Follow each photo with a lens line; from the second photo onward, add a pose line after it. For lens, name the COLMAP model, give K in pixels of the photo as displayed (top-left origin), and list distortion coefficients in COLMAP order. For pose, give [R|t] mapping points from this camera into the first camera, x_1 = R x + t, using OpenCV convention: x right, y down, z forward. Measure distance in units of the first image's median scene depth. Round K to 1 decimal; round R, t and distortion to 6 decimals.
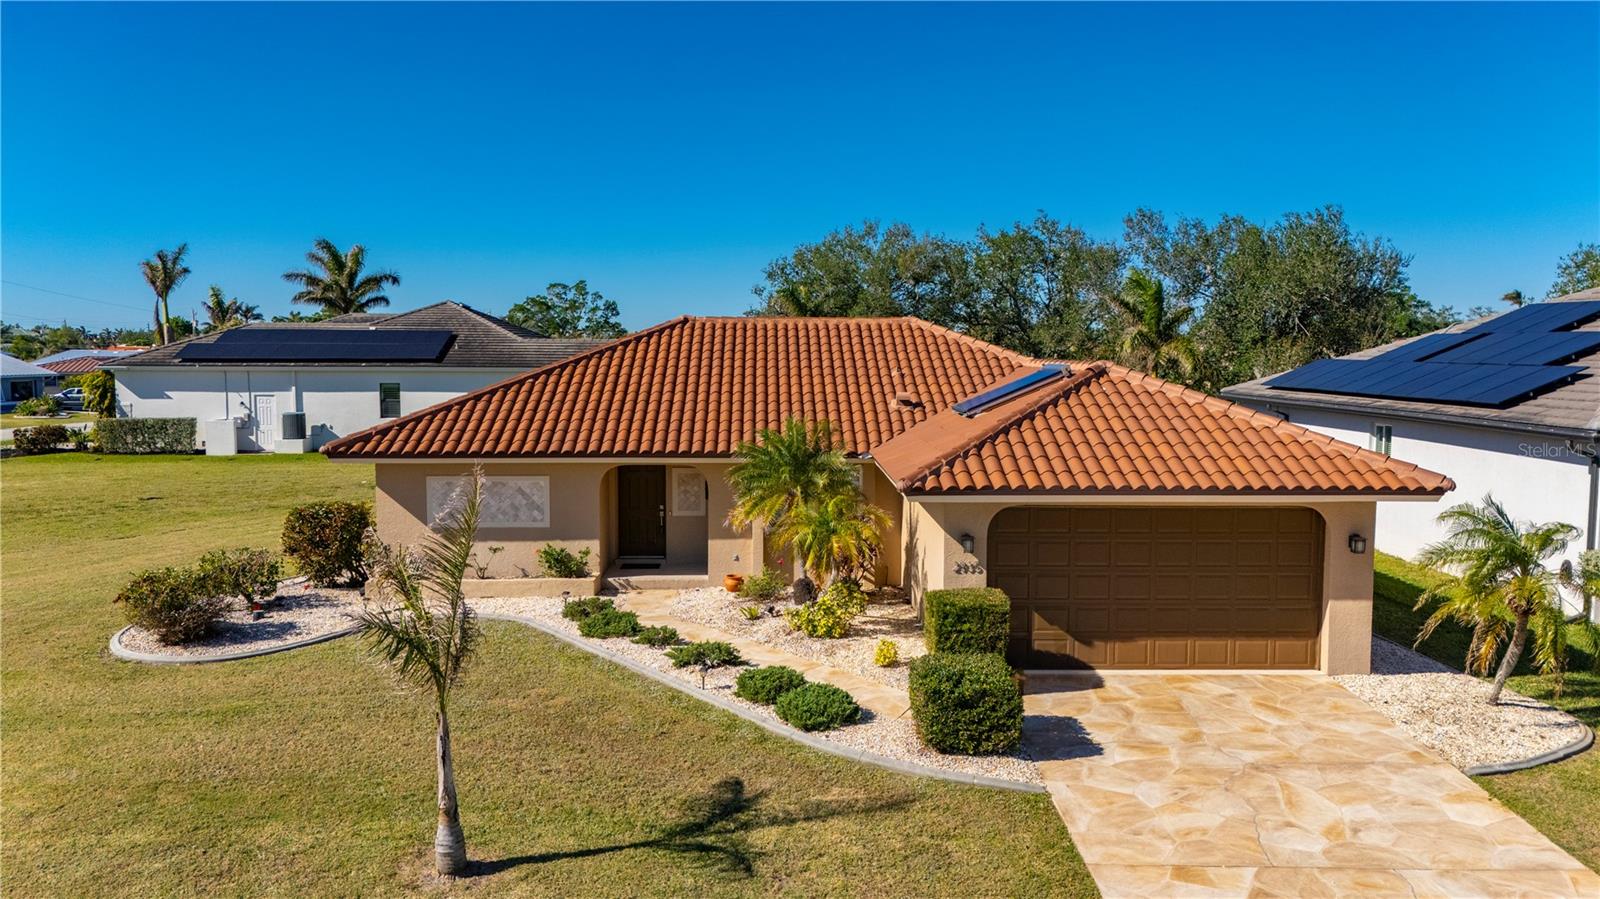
lens RADIAL K [[1171.7, 0, 800.0], [0, 1171.7, 449.5], [0, 0, 1]] dist [0.063159, -0.044490]
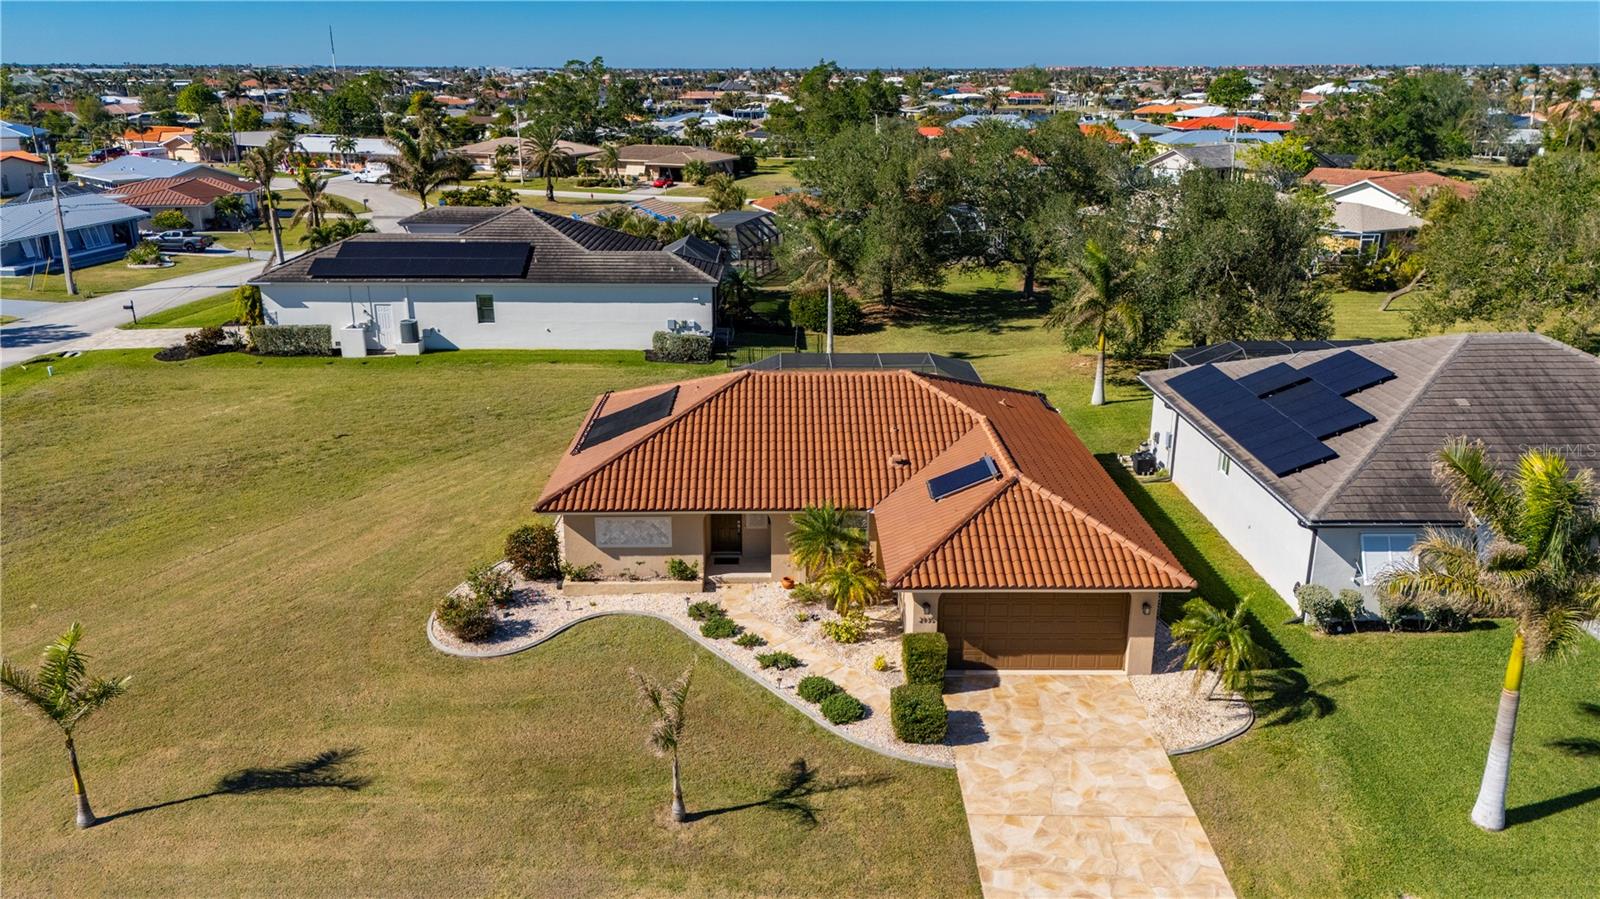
lens RADIAL K [[1167.5, 0, 800.0], [0, 1167.5, 449.5], [0, 0, 1]] dist [0.116909, -0.224059]
pose [[0.999931, 0.001990, -0.011556, -0.028314], [0.000647, 0.974618, 0.223875, -0.544763], [0.011708, -0.223867, 0.974549, -0.668566]]
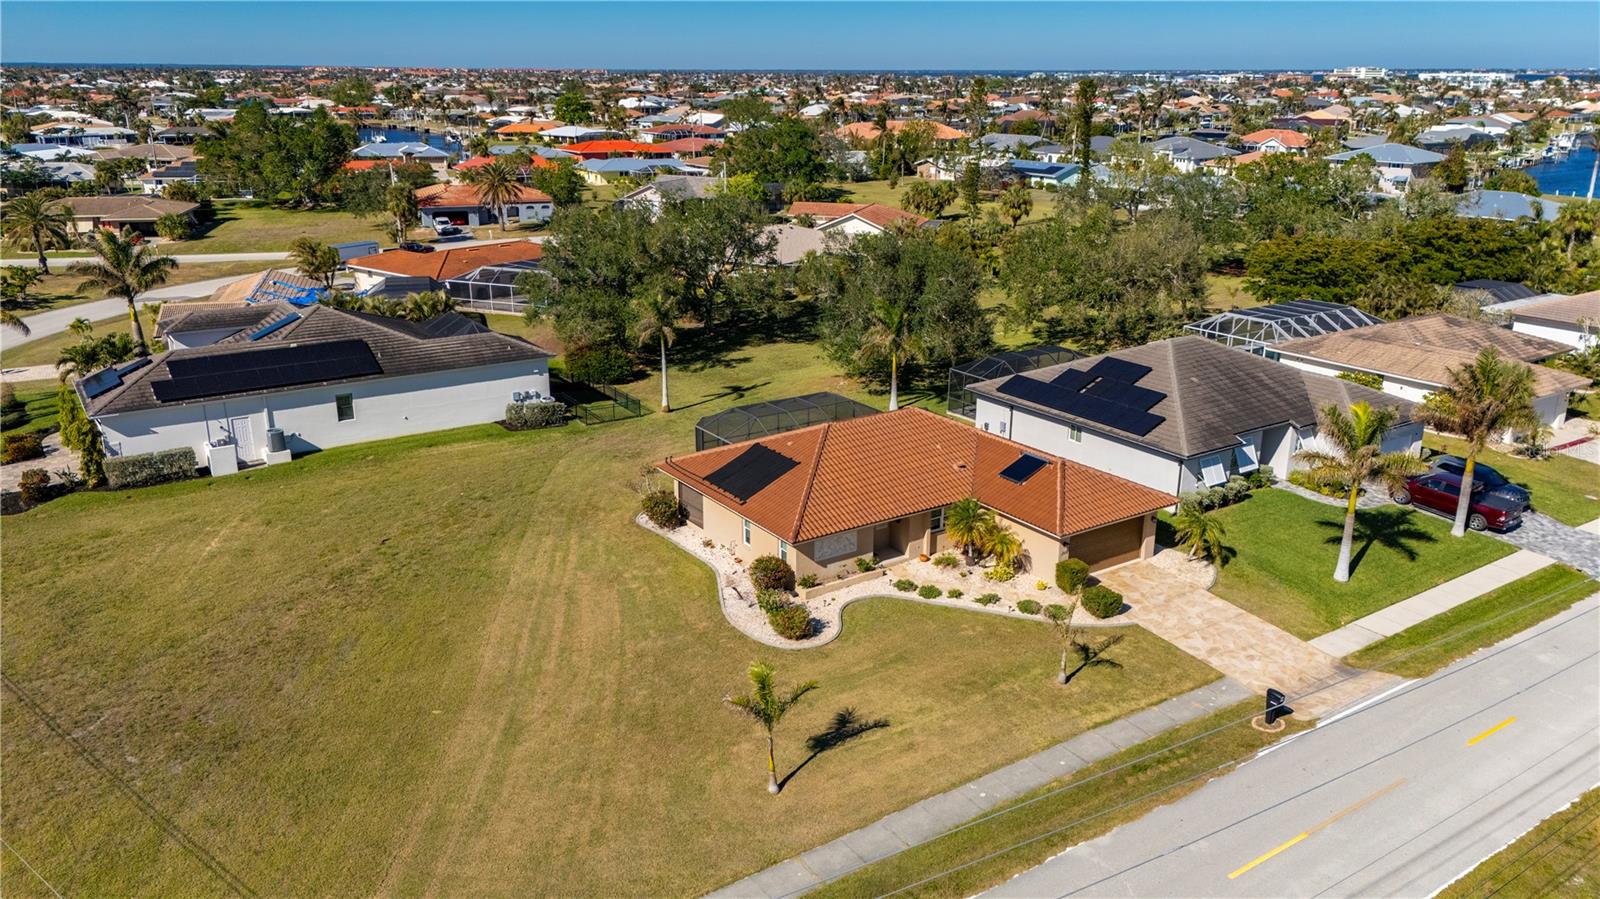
lens RADIAL K [[1169.9, 0, 800.0], [0, 1169.9, 449.5], [0, 0, 1]] dist [0.076482, -0.071853]
pose [[0.841326, -0.164614, 0.514852, -1.903165], [0.044815, 0.970462, 0.237054, -0.883927], [-0.538667, -0.176367, 0.823853, -1.042722]]
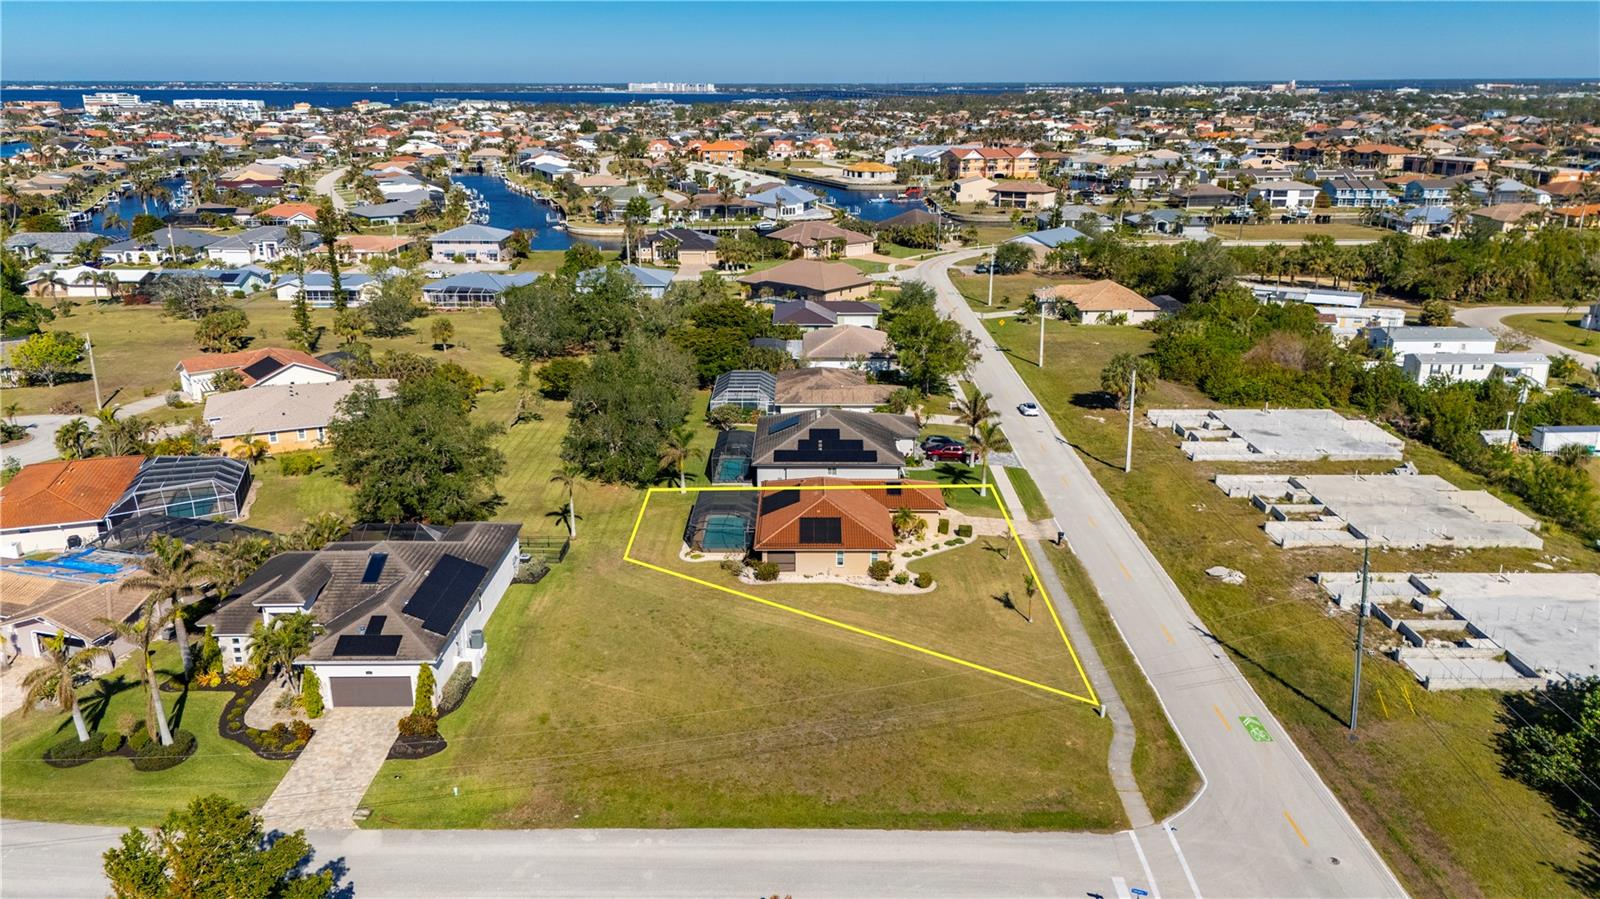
lens RADIAL K [[1169.9, 0, 800.0], [0, 1169.9, 449.5], [0, 0, 1]] dist [0.076482, -0.071853]
pose [[0.031066, -0.300606, 0.953242, -5.964382], [0.089894, 0.950678, 0.296867, -2.257172], [-0.995467, 0.076468, 0.056557, 1.360442]]
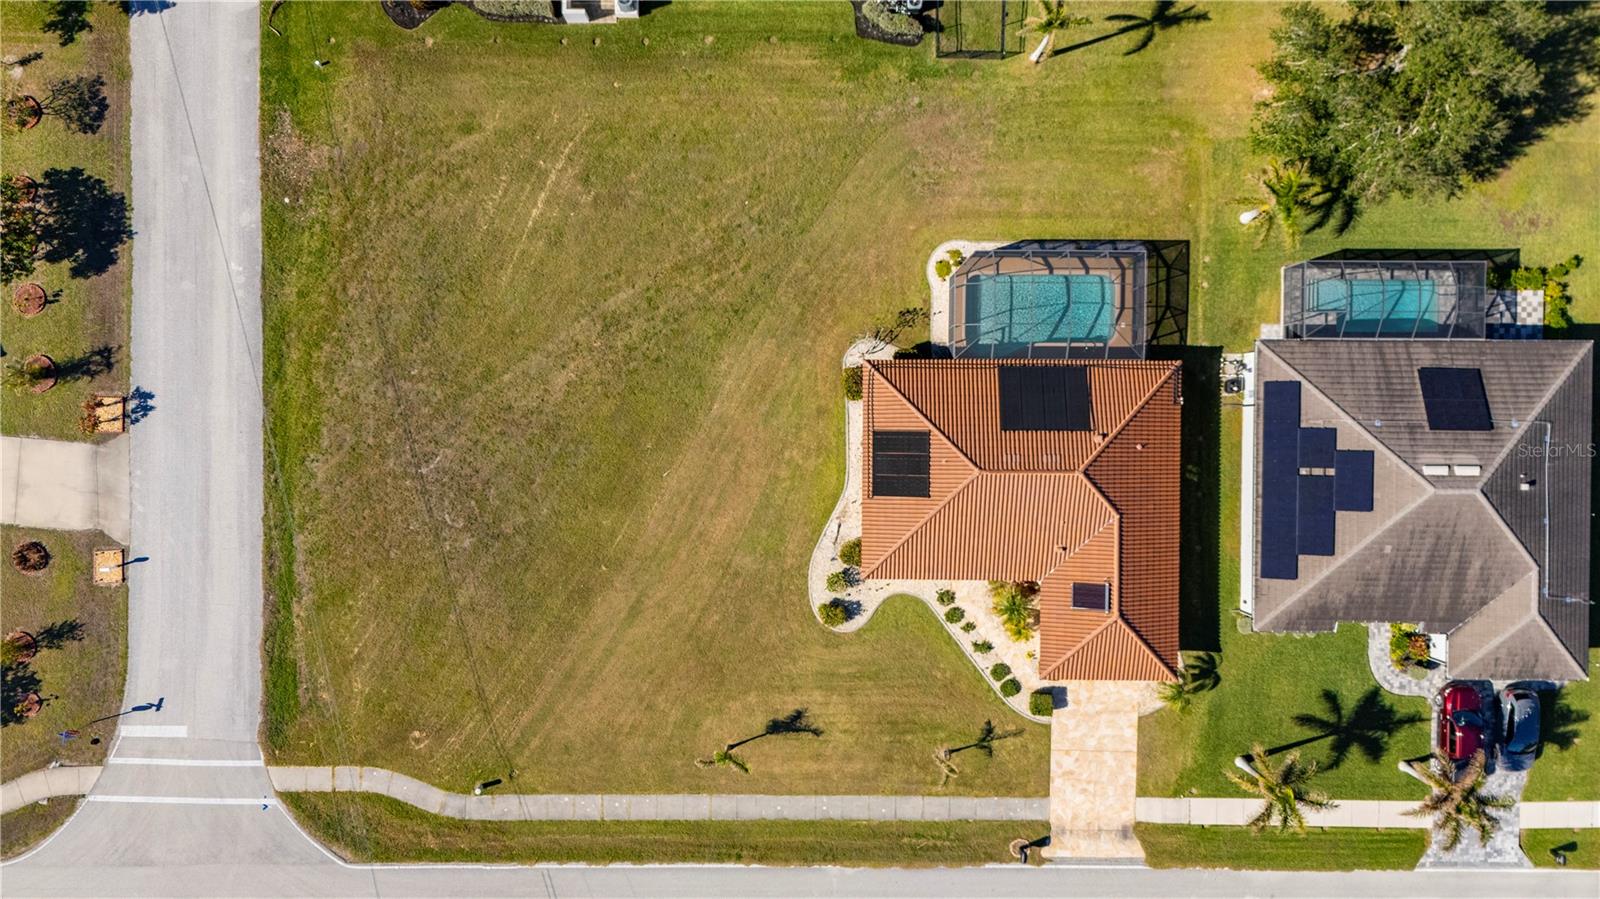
lens RADIAL K [[1169.9, 0, 800.0], [0, 1169.9, 449.5], [0, 0, 1]] dist [0.076482, -0.071853]
pose [[0.999477, 0.031734, 0.006155, -0.743641], [-0.008608, 0.077759, 0.996935, -3.826985], [0.031158, -0.996467, 0.077991, 1.367965]]
